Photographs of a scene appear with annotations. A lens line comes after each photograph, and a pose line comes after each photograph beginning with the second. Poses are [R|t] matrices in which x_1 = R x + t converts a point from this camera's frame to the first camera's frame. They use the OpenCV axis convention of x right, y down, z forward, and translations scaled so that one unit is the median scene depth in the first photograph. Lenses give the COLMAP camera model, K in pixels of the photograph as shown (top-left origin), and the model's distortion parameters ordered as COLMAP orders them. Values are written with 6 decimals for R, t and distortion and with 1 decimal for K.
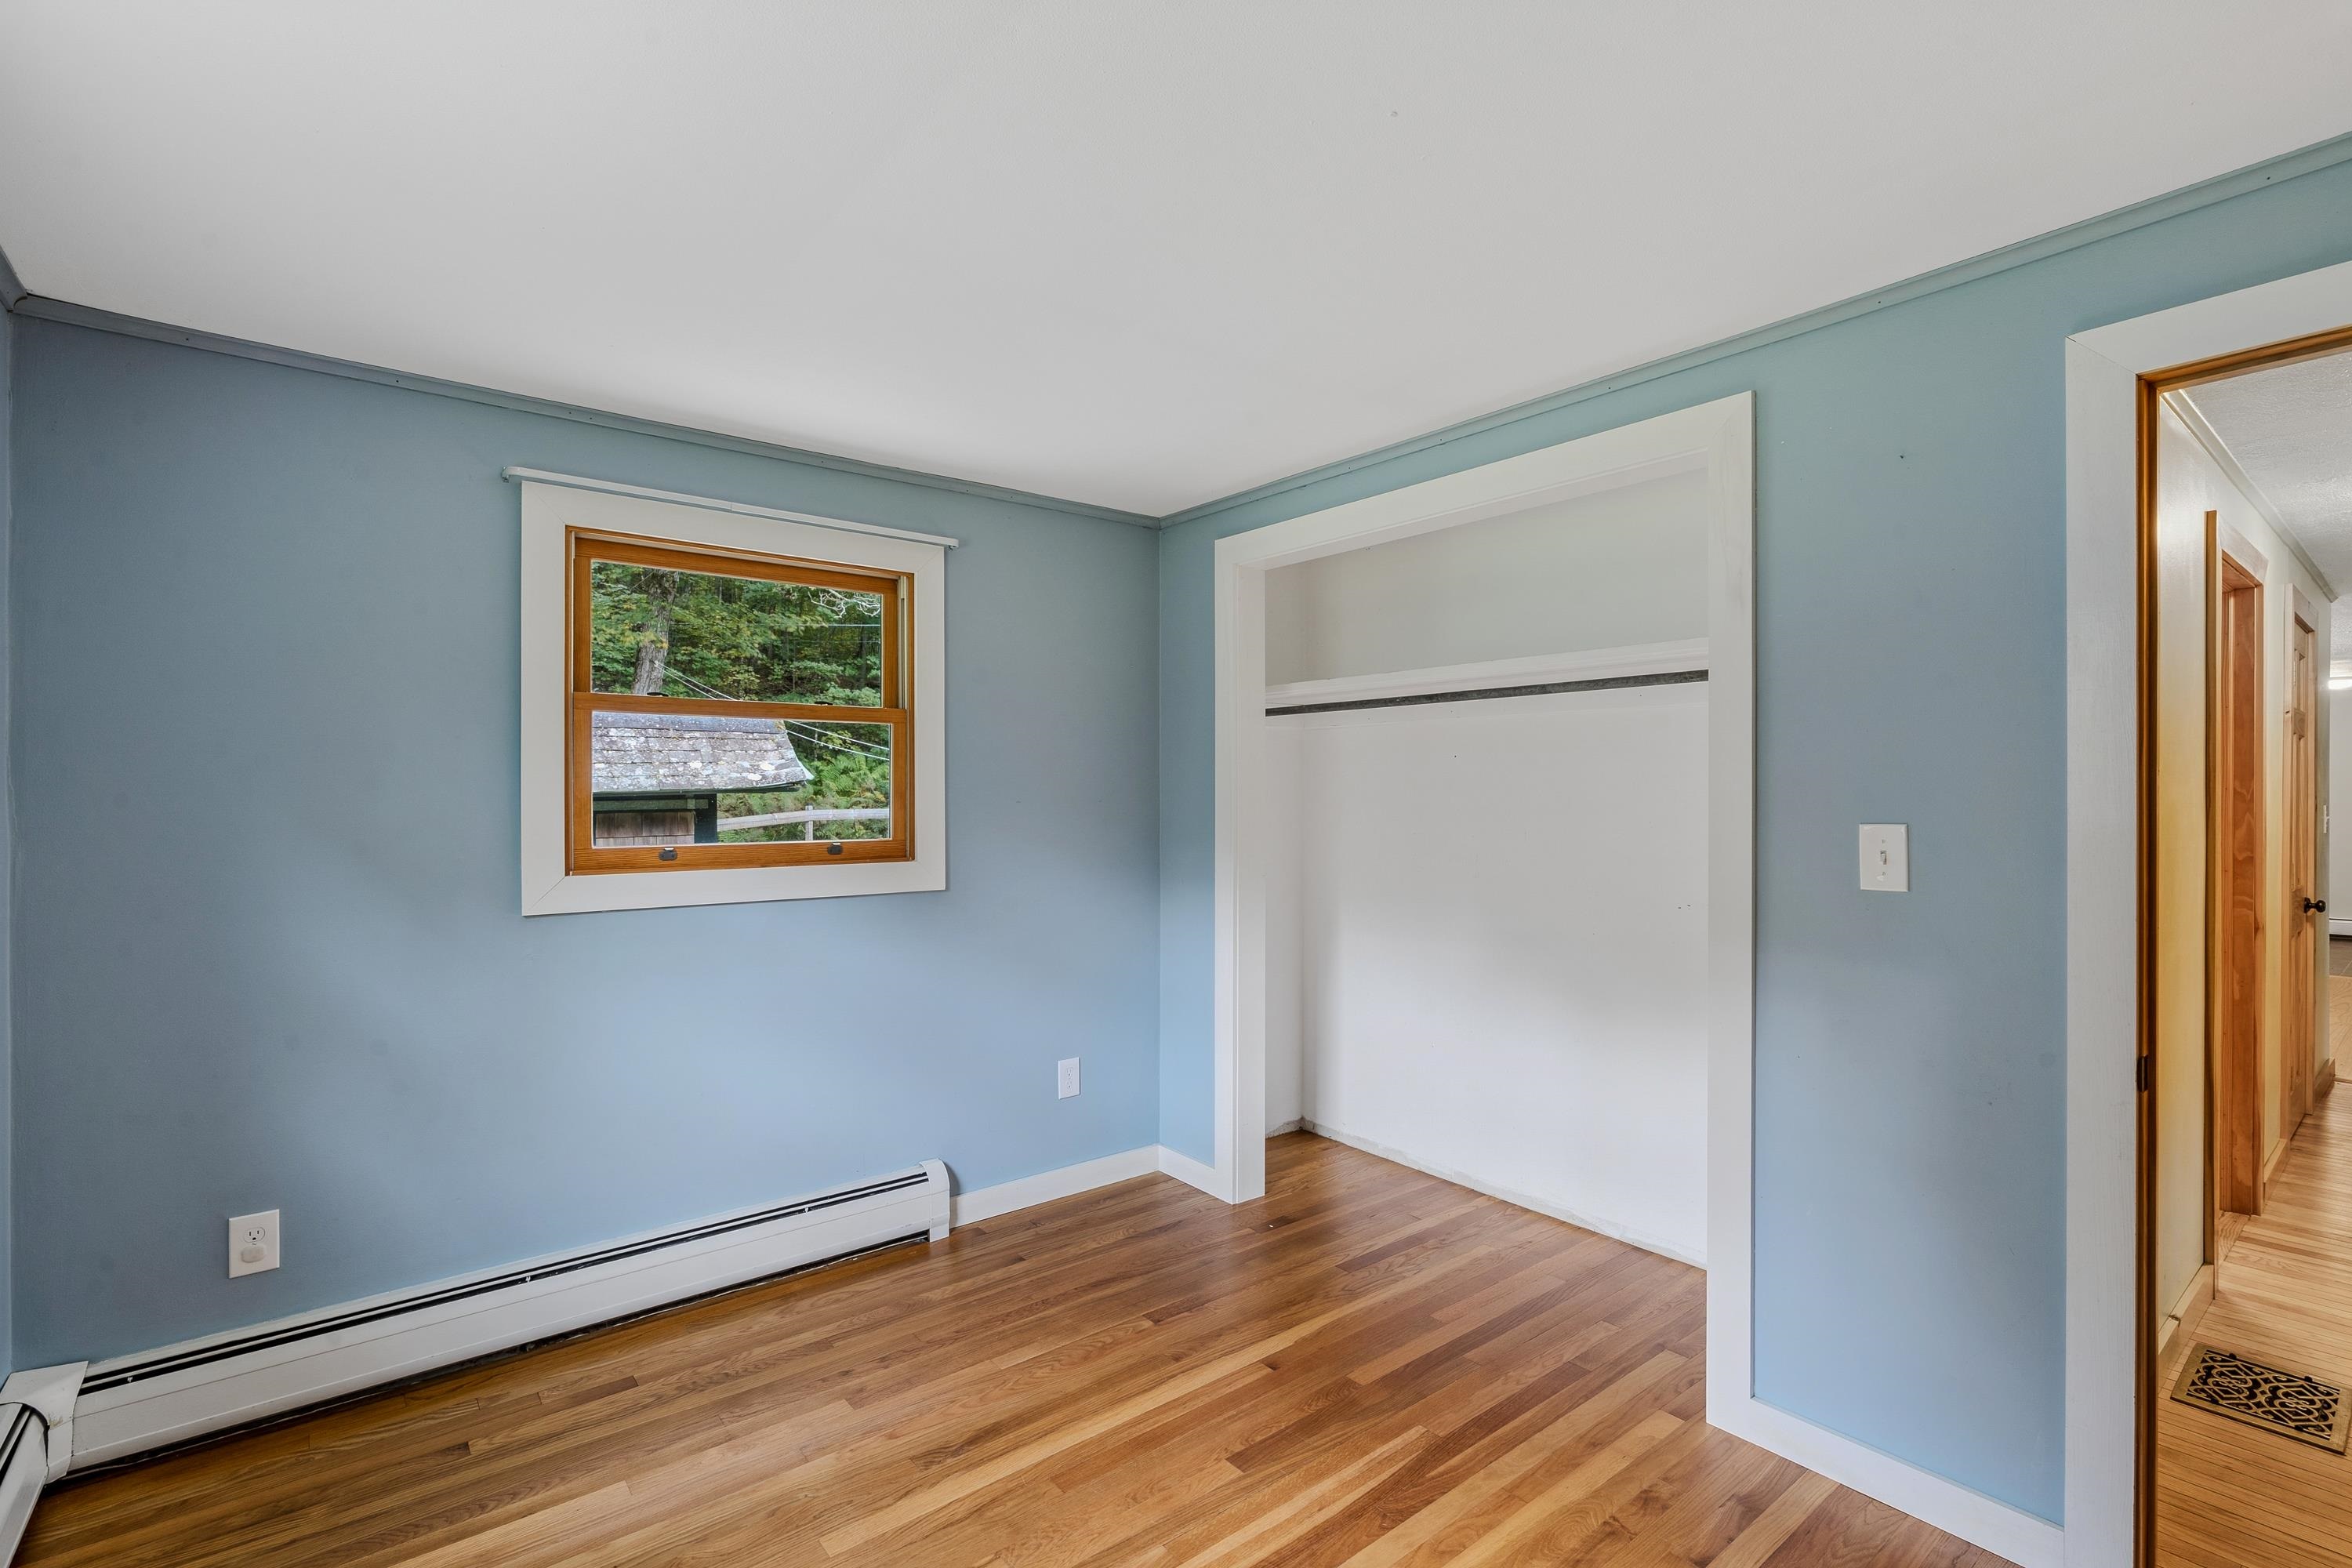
lens RADIAL K [[1070.8, 0, 1188.0], [0, 1070.8, 788.3], [0, 0, 1]] dist [-0.001935, 0.001876]
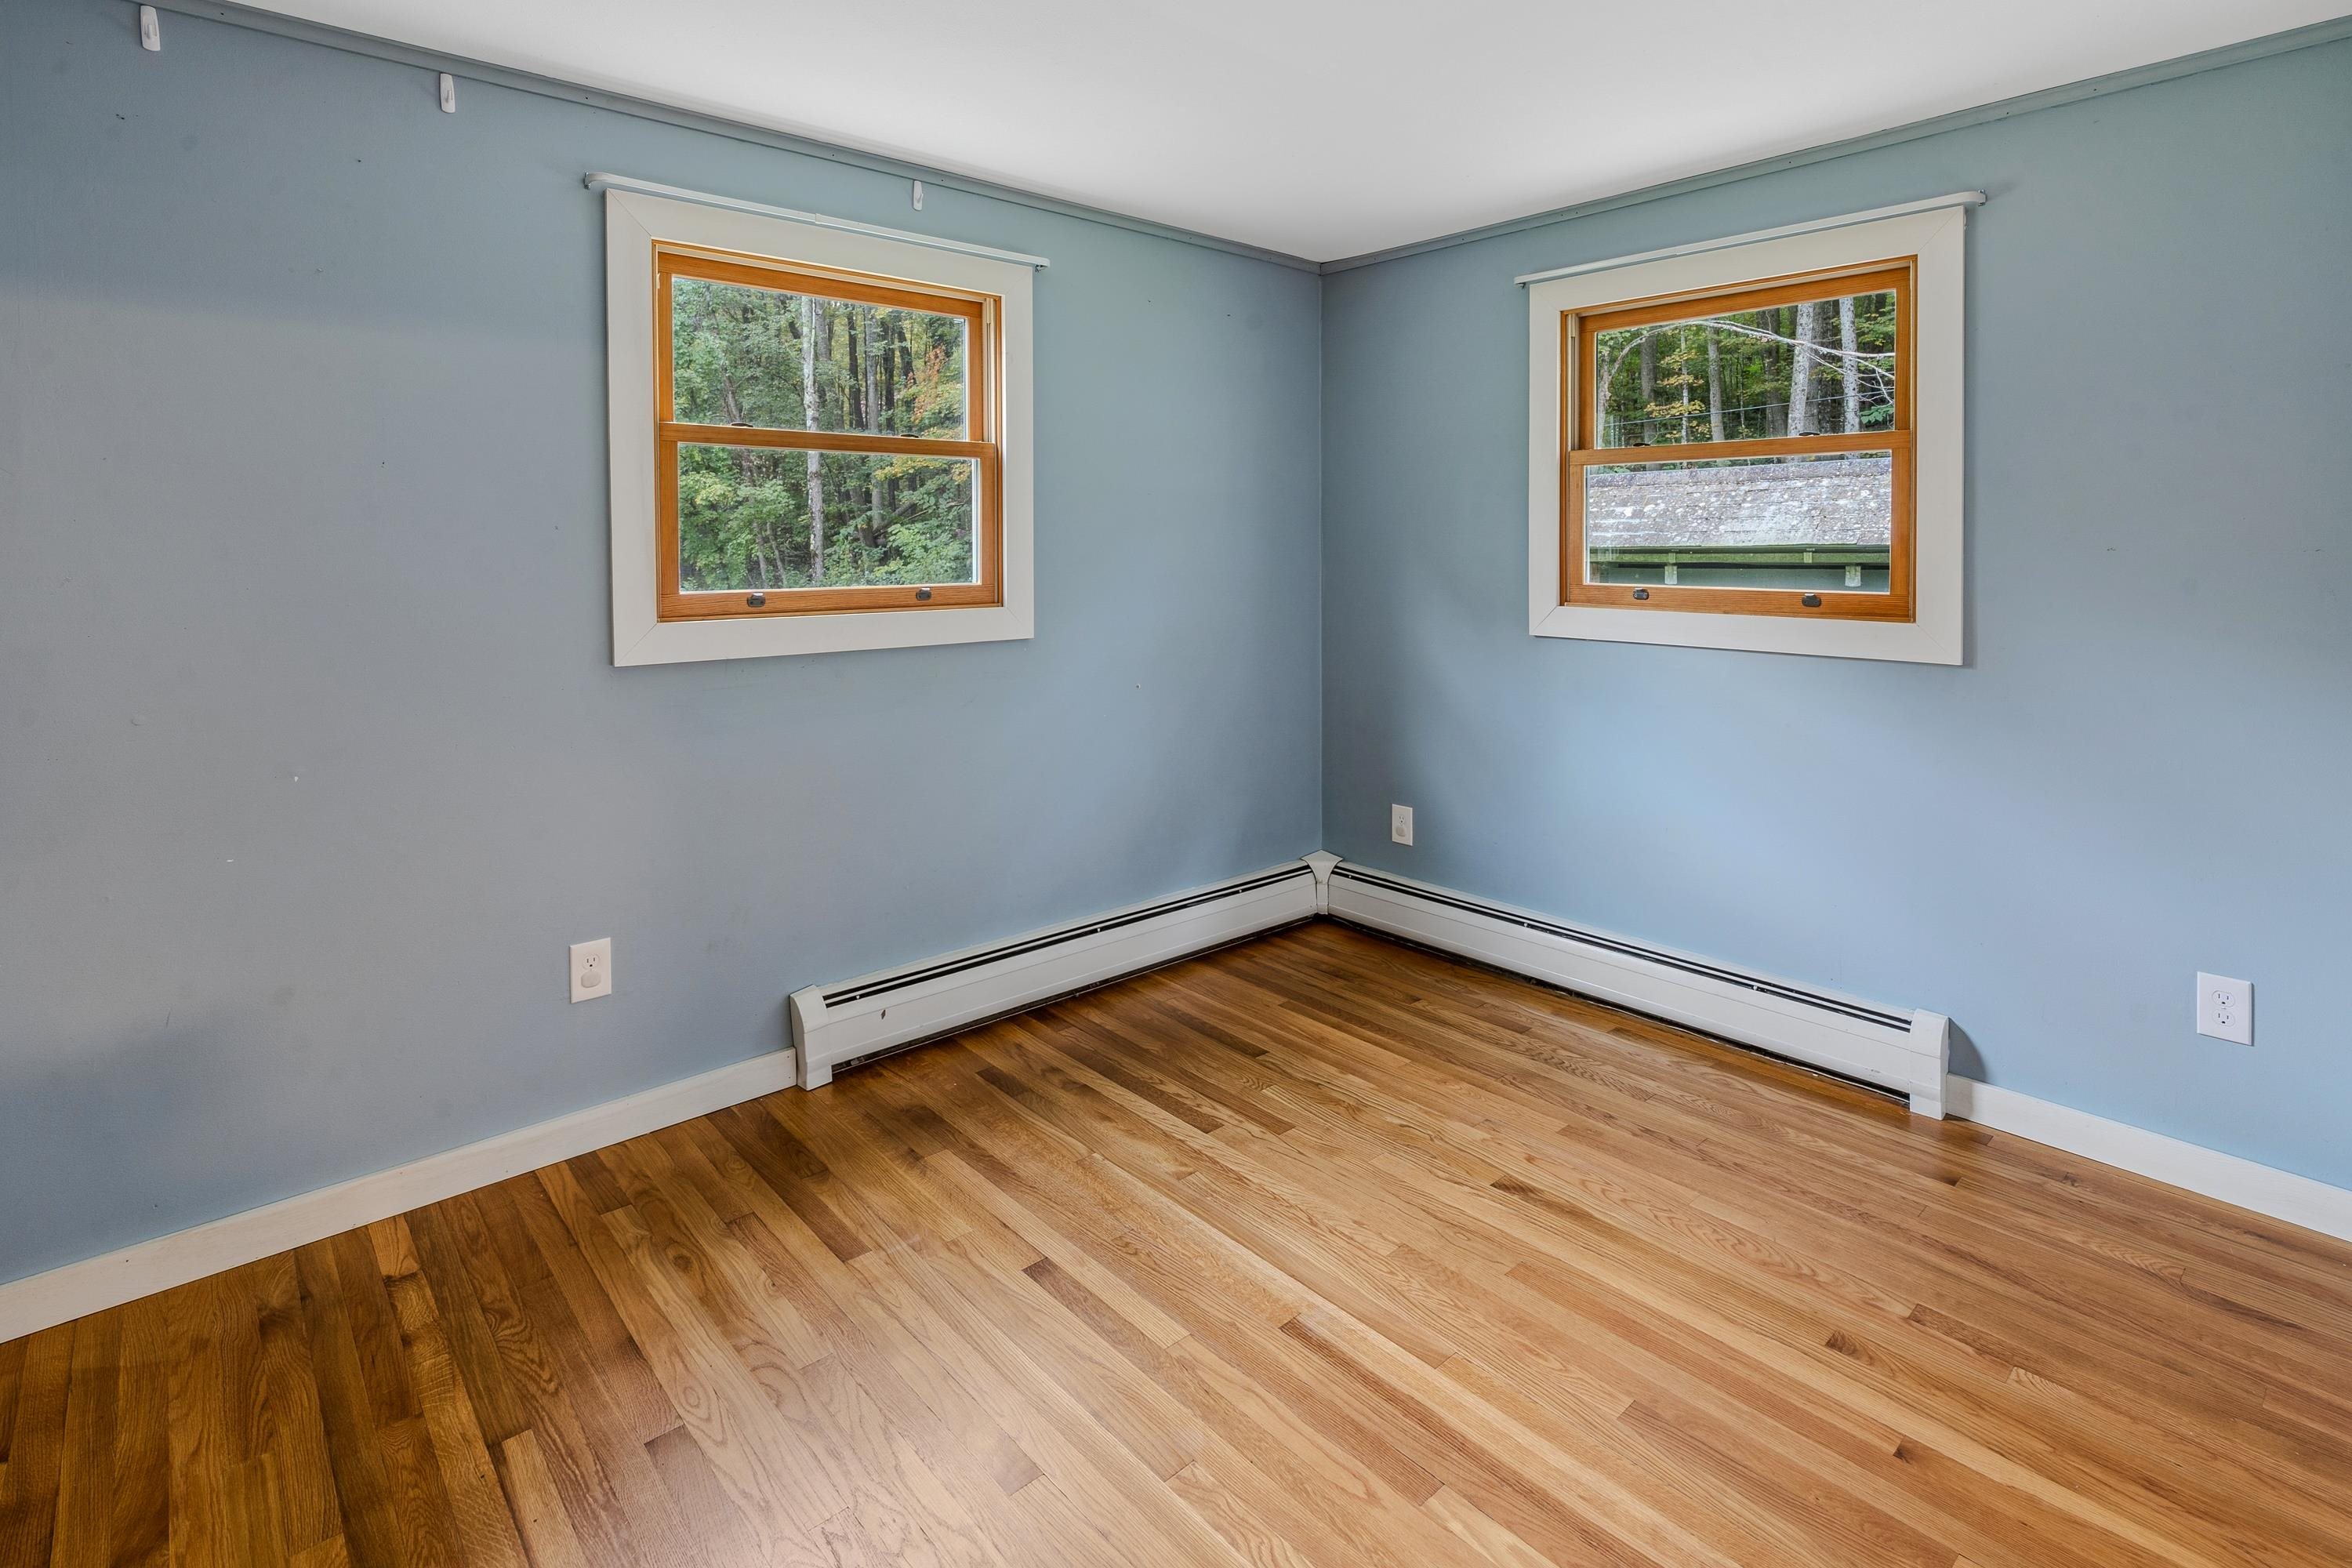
lens RADIAL K [[1135.6, 0, 1182.0], [0, 1135.6, 562.3], [0, 0, 1]] dist [-0.001400, 0.000527]
pose [[0.052610, 0.019094, -0.998433, 0.667367], [0.004375, 0.999803, 0.019350, 0.005857], [0.998606, -0.005386, 0.052516, 0.517030]]
